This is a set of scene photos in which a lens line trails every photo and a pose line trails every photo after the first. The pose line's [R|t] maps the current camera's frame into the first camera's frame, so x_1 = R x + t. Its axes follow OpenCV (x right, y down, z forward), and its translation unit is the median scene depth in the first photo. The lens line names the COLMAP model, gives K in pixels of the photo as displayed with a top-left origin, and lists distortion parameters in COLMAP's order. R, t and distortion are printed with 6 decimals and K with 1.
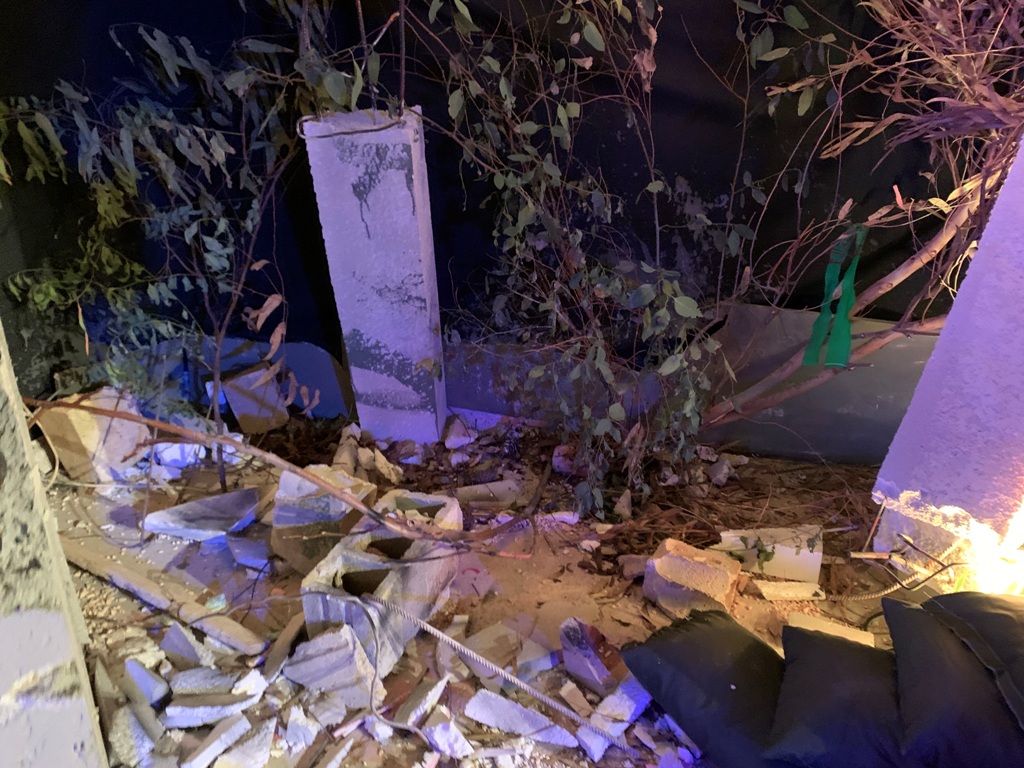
lens RADIAL K [[783.8, 0, 497.8], [0, 783.8, 386.9], [0, 0, 1]] dist [0.040022, -0.041416]
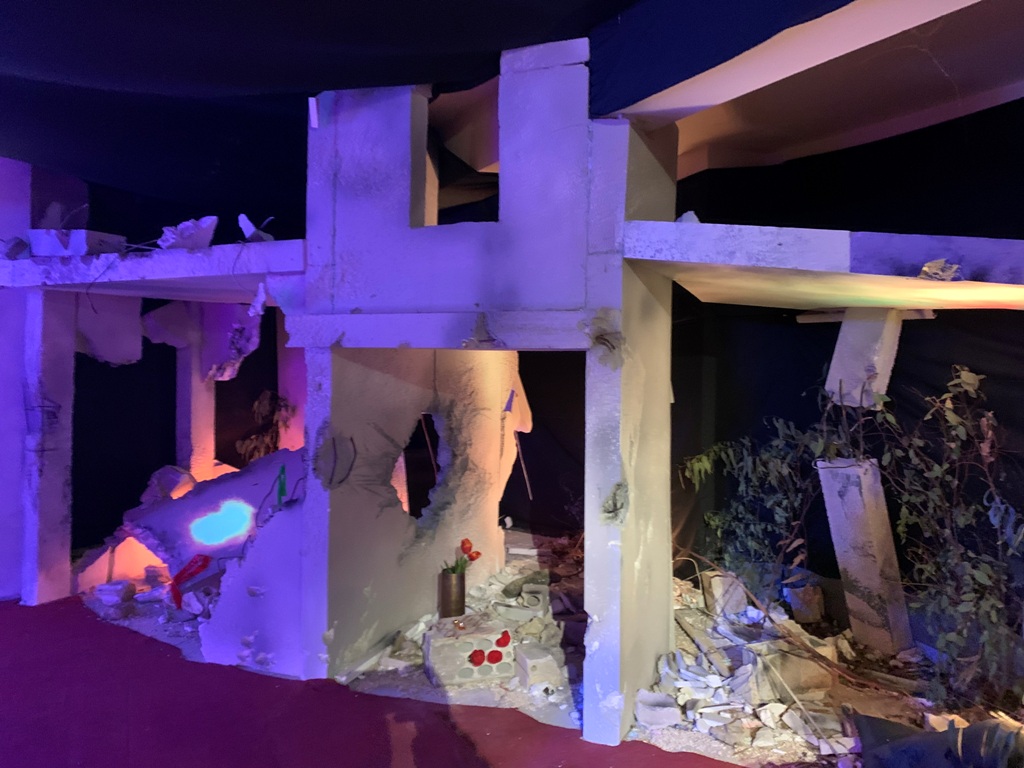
lens RADIAL K [[783.8, 0, 525.0], [0, 783.8, 374.1], [0, 0, 1]] dist [0.040022, -0.041416]
pose [[0.573605, -0.003365, -0.819125, 1.041244], [-0.328540, 0.915089, -0.233824, 0.217788], [0.750359, 0.403238, 0.523794, -0.834015]]
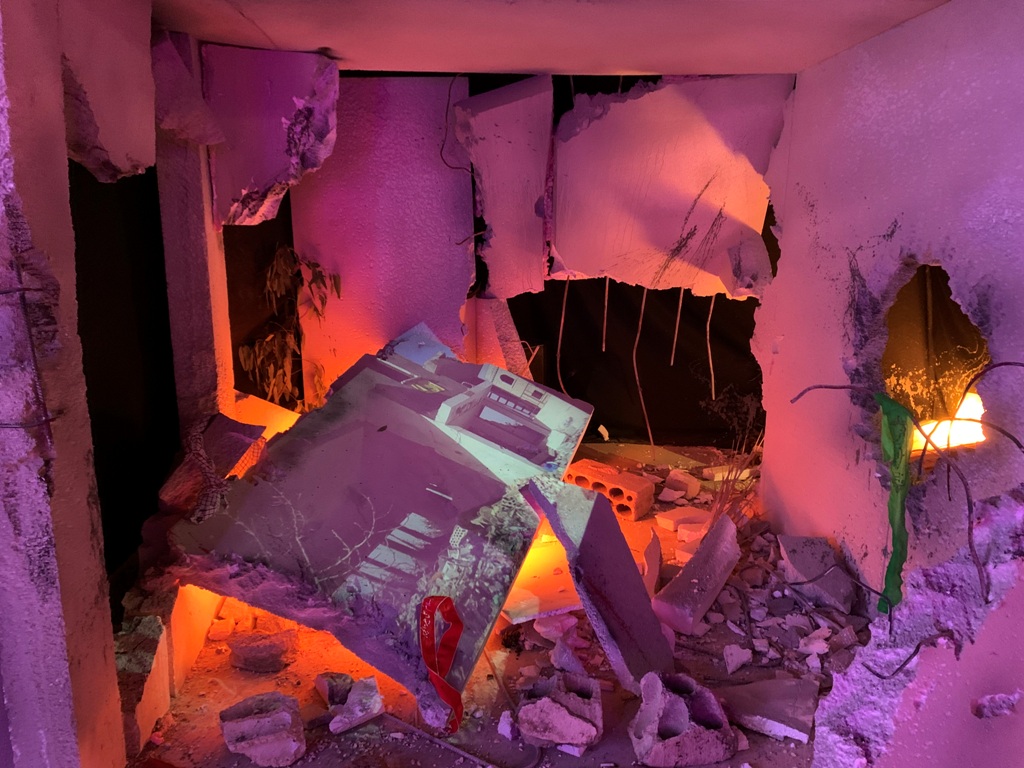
lens RADIAL K [[783.8, 0, 498.6], [0, 783.8, 391.4], [0, 0, 1]] dist [0.040022, -0.041416]
pose [[0.878289, 0.067054, -0.473405, -1.051028], [-0.168262, 0.970127, -0.174759, 0.390973], [0.447544, 0.233145, 0.863335, -1.089391]]
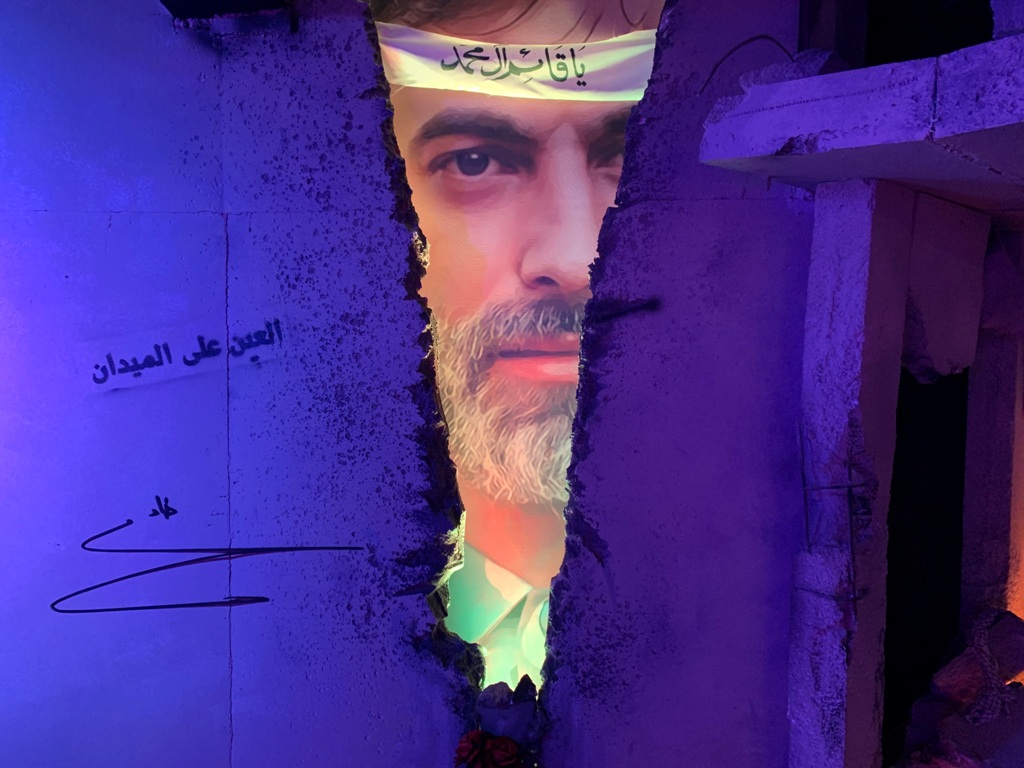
lens RADIAL K [[783.8, 0, 517.2], [0, 783.8, 389.5], [0, 0, 1]] dist [0.040022, -0.041416]
pose [[0.185009, 0.016410, -0.982600, -0.993614], [-0.406614, 0.911539, -0.061337, 0.348873], [0.894671, 0.410886, 0.175316, -1.219530]]
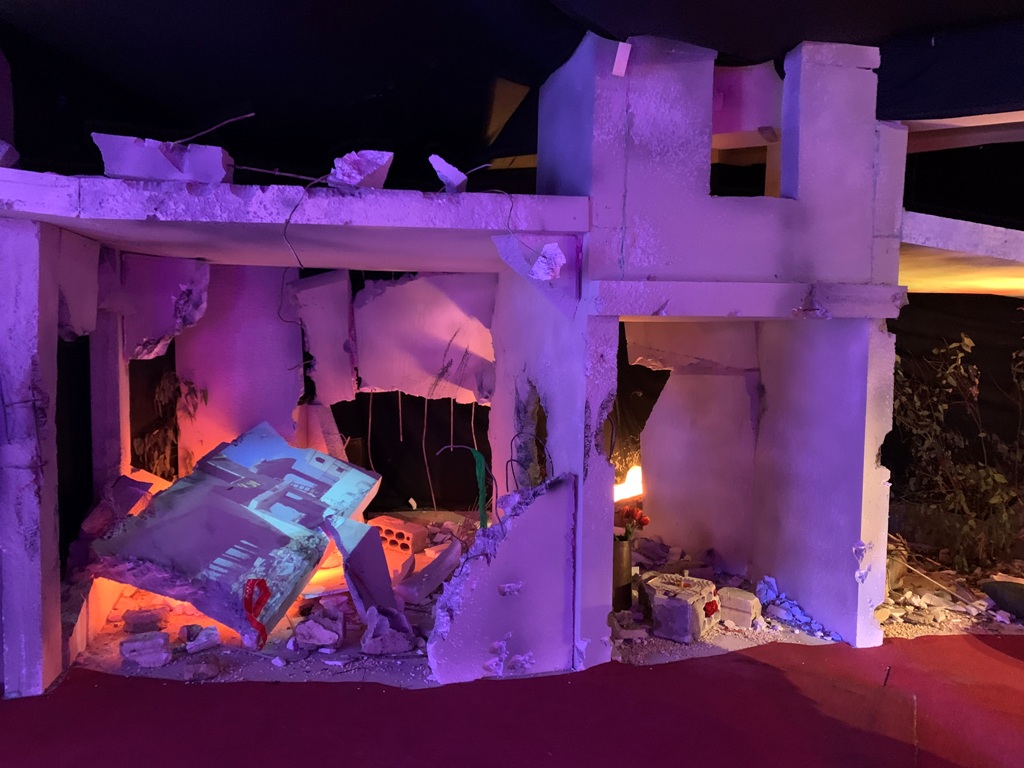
lens RADIAL K [[783.8, 0, 514.3], [0, 783.8, 387.3], [0, 0, 1]] dist [0.040022, -0.041416]
pose [[0.941794, 0.000595, -0.336190, -0.366612], [-0.119970, 0.934754, -0.334427, 0.639499], [0.314056, 0.355294, 0.880417, -1.786774]]
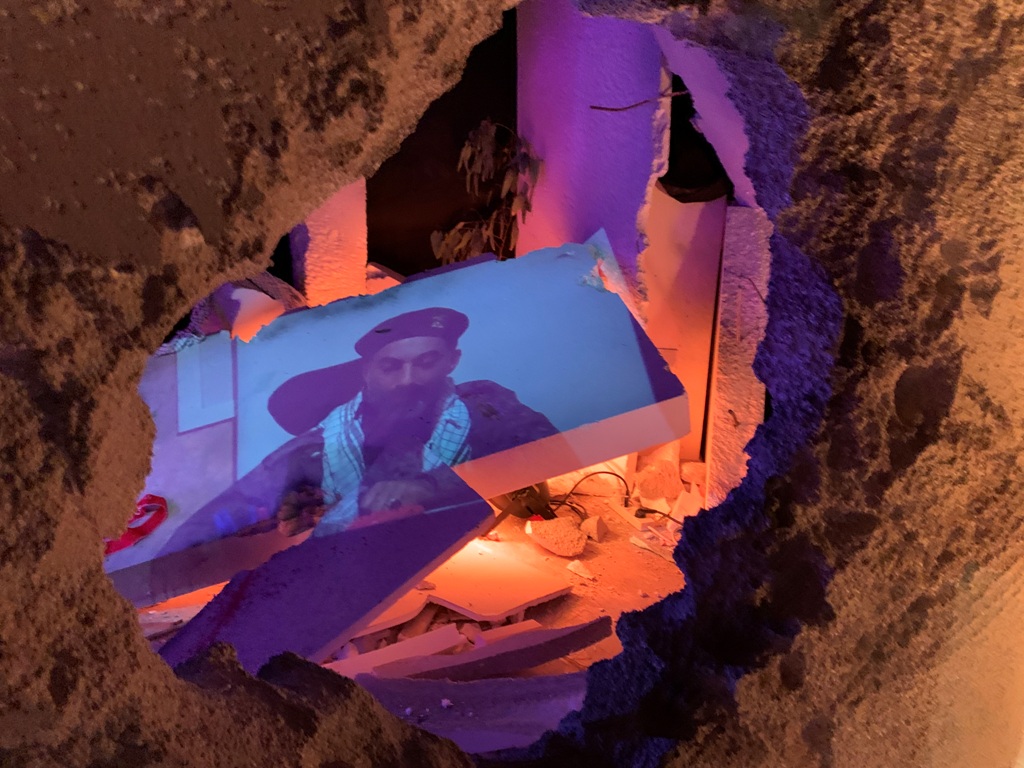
lens RADIAL K [[783.8, 0, 512.8], [0, 783.8, 379.9], [0, 0, 1]] dist [0.040022, -0.041416]
pose [[-0.003750, 0.238509, -0.971133, -0.732688], [-0.433049, 0.874968, 0.216563, -0.052622], [0.901363, 0.421360, 0.100005, 0.214003]]
